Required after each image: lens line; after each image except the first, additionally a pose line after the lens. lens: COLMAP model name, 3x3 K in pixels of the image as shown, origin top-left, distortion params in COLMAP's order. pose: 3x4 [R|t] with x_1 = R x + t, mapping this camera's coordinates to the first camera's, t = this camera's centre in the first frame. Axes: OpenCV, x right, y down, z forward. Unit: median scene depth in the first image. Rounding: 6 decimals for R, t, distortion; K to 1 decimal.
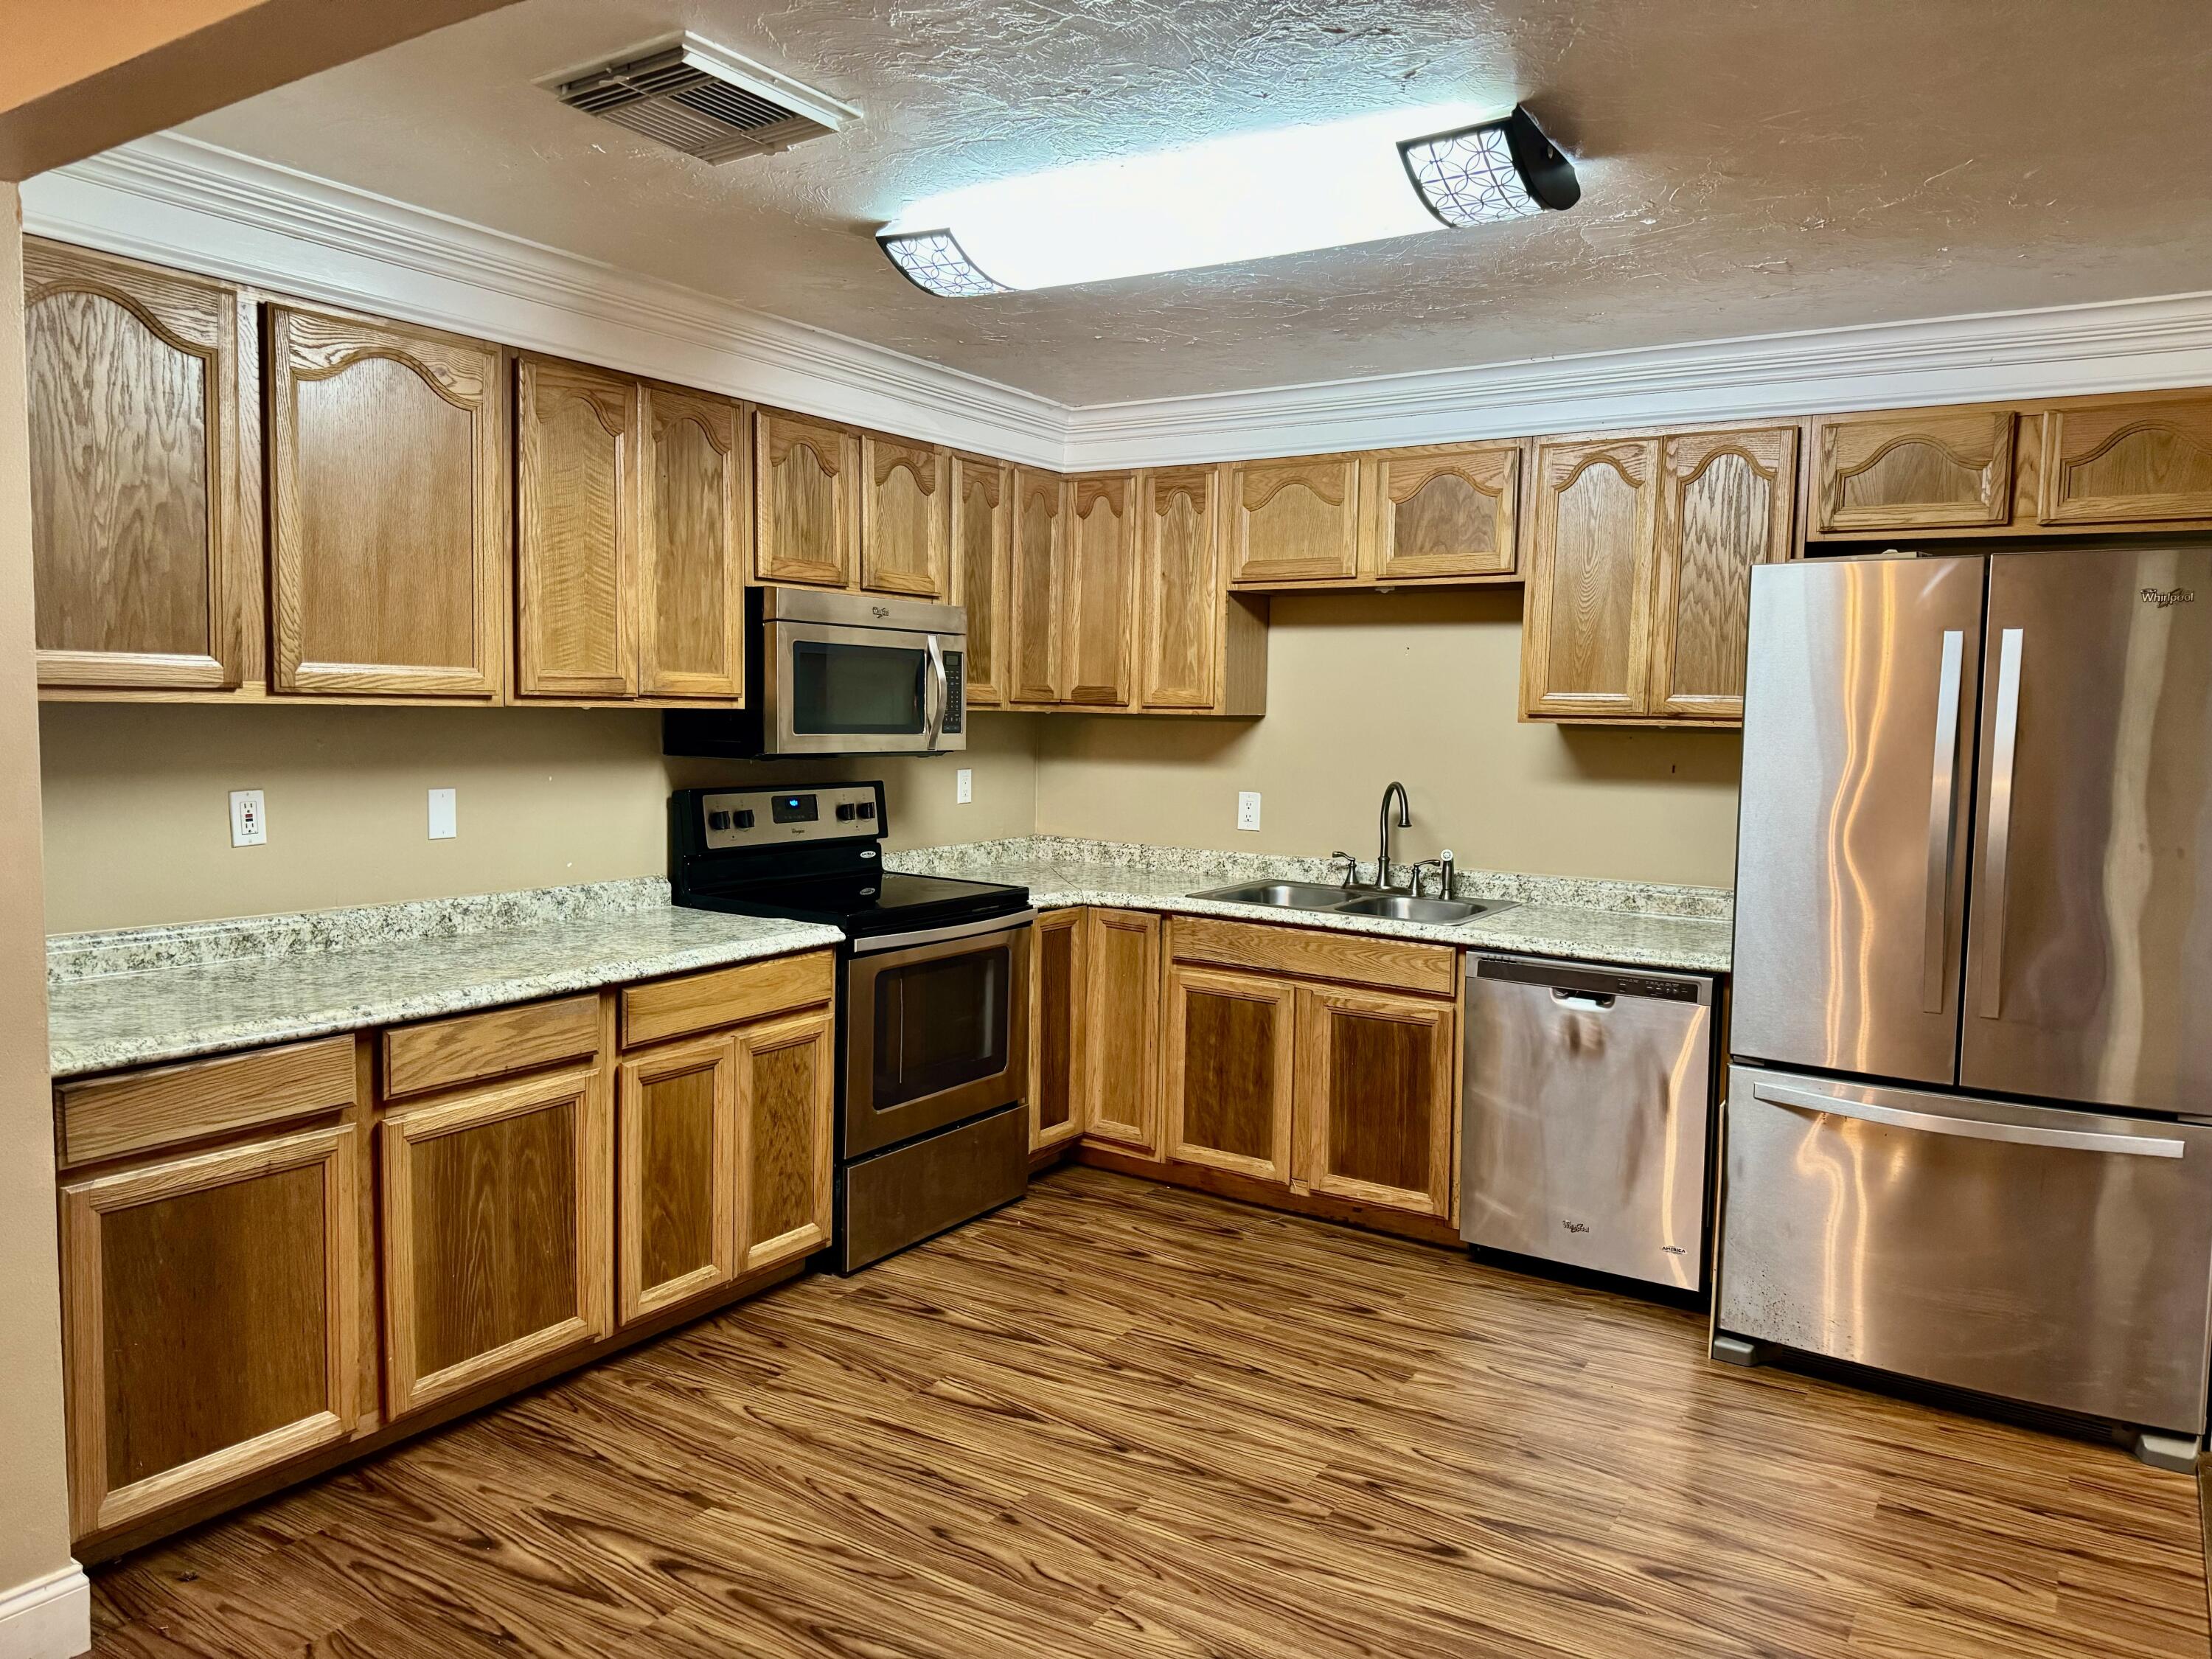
lens RADIAL K [[1565.3, 0, 1095.9], [0, 1565.3, 841.4], [0, 0, 1]] dist [0.066765, -0.067919]
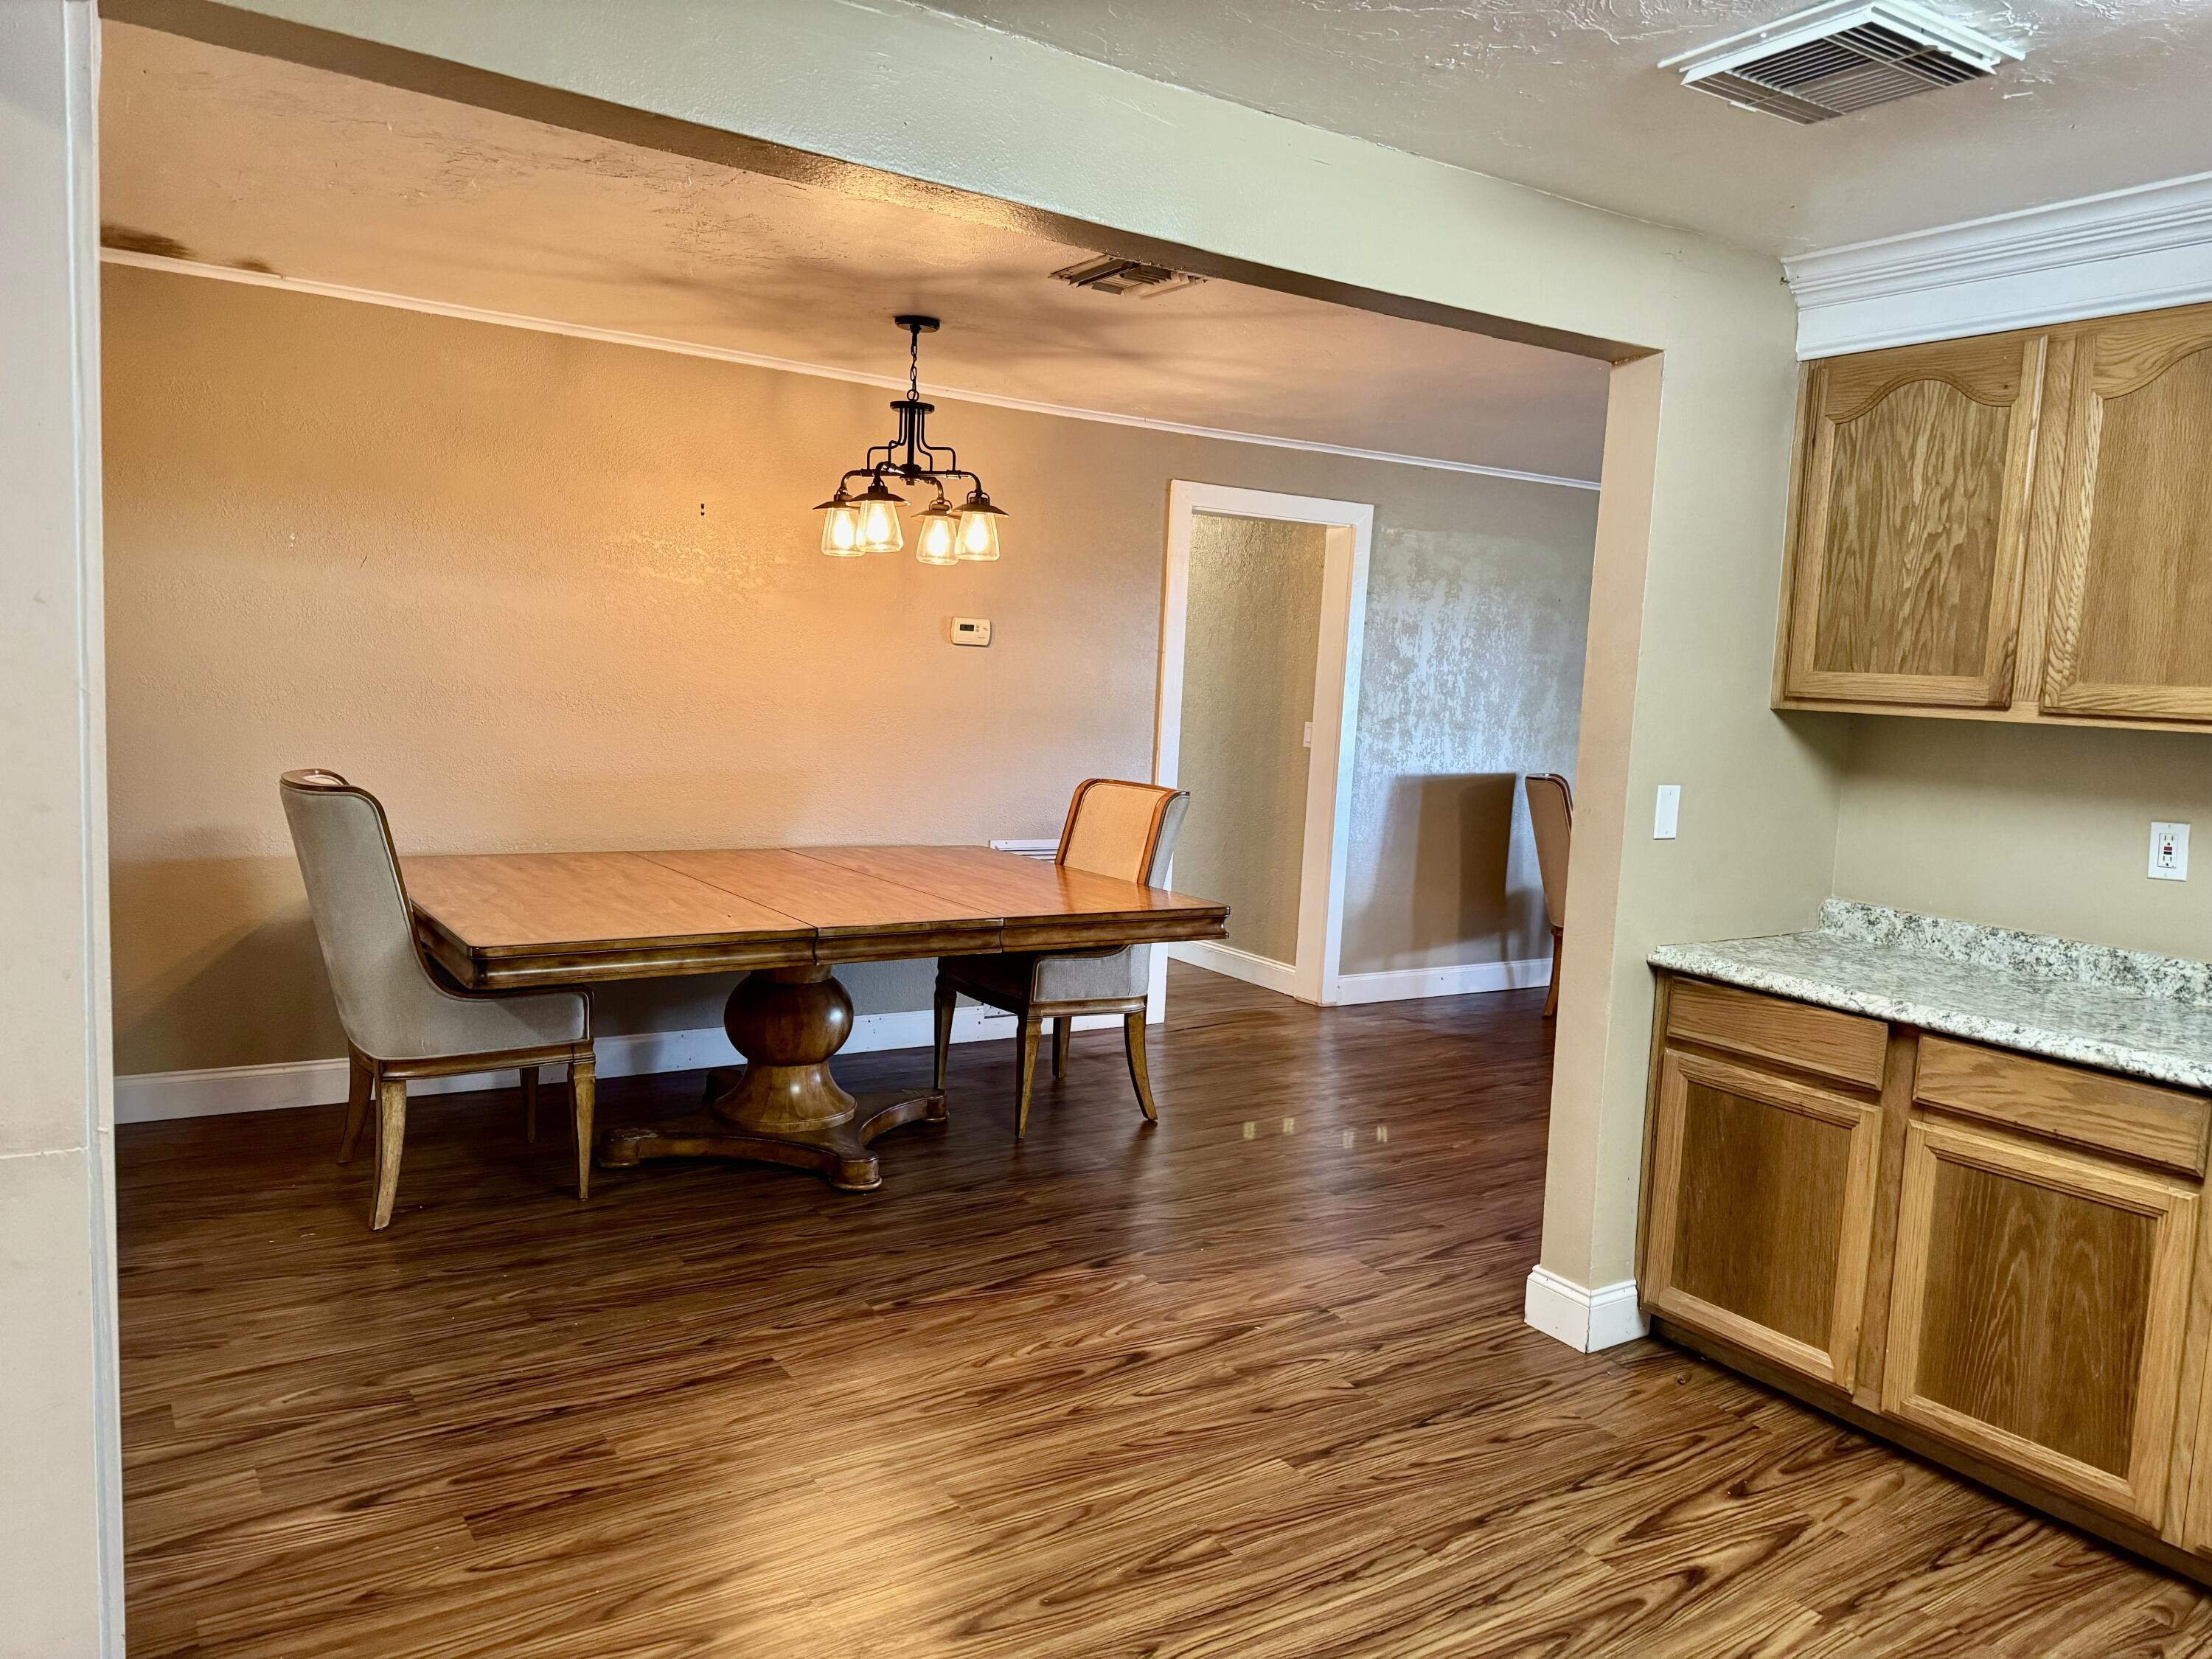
lens RADIAL K [[1565.3, 0, 1113.4], [0, 1565.3, 833.7], [0, 0, 1]] dist [0.066765, -0.067919]
pose [[-0.395110, 0.052122, -0.917154, 0.696036], [-0.140966, 0.983124, 0.116599, -0.054215], [0.907754, 0.175357, -0.381094, 0.897011]]
